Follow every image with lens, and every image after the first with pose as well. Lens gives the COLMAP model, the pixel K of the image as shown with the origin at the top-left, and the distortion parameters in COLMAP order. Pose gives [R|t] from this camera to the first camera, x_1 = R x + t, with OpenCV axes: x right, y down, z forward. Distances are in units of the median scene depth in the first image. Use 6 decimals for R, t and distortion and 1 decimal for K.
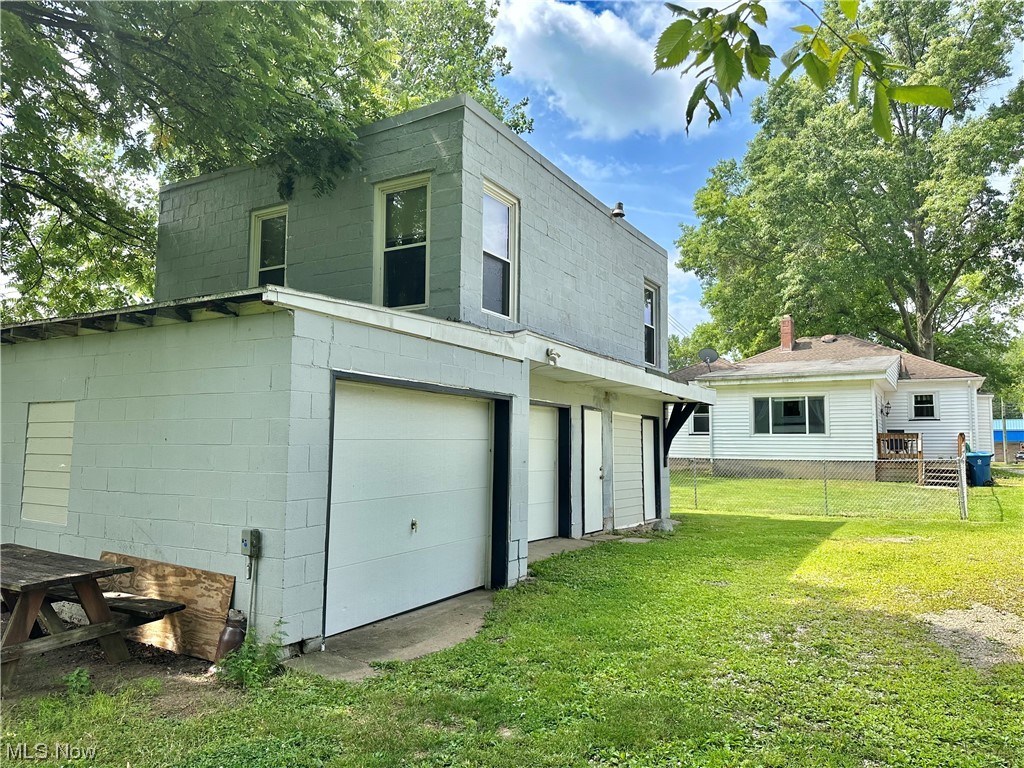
lens RADIAL K [[728.3, 0, 512.0], [0, 728.3, 384.0], [0, 0, 1]] dist [0.004430, -0.005116]
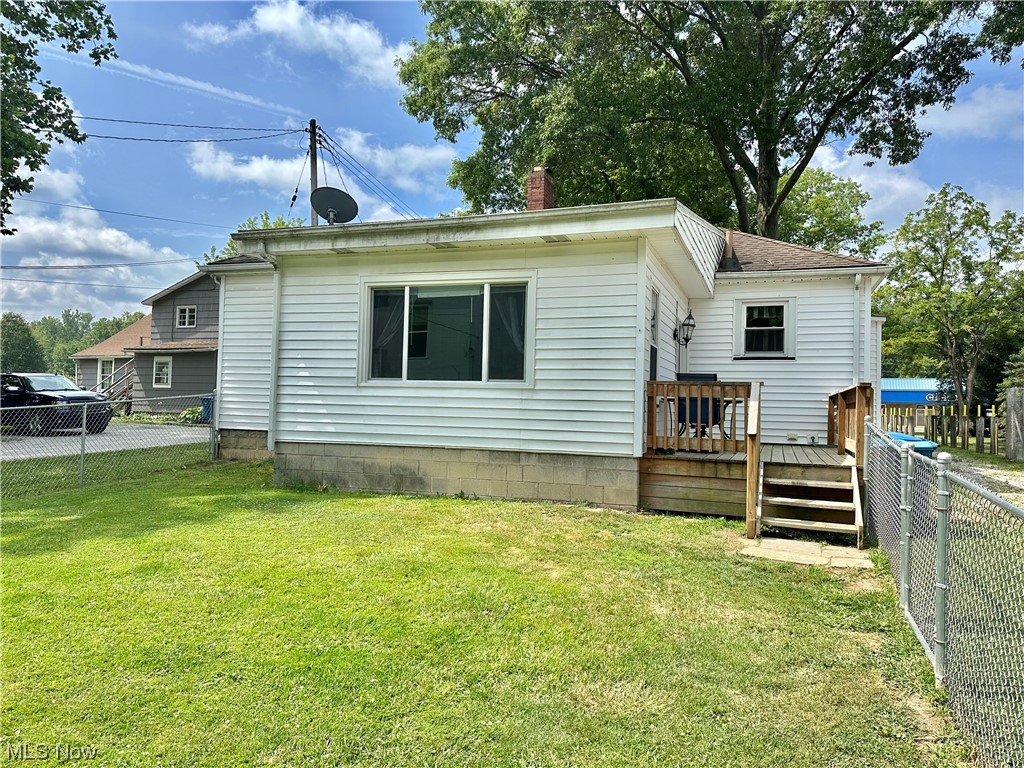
lens RADIAL K [[728.3, 0, 512.0], [0, 728.3, 384.0], [0, 0, 1]] dist [0.004430, -0.005116]
pose [[0.981845, 0.018635, 0.188768, 0.335210], [-0.030866, 0.997595, 0.062064, 0.044268], [-0.187157, -0.066763, 0.980059, 0.600456]]
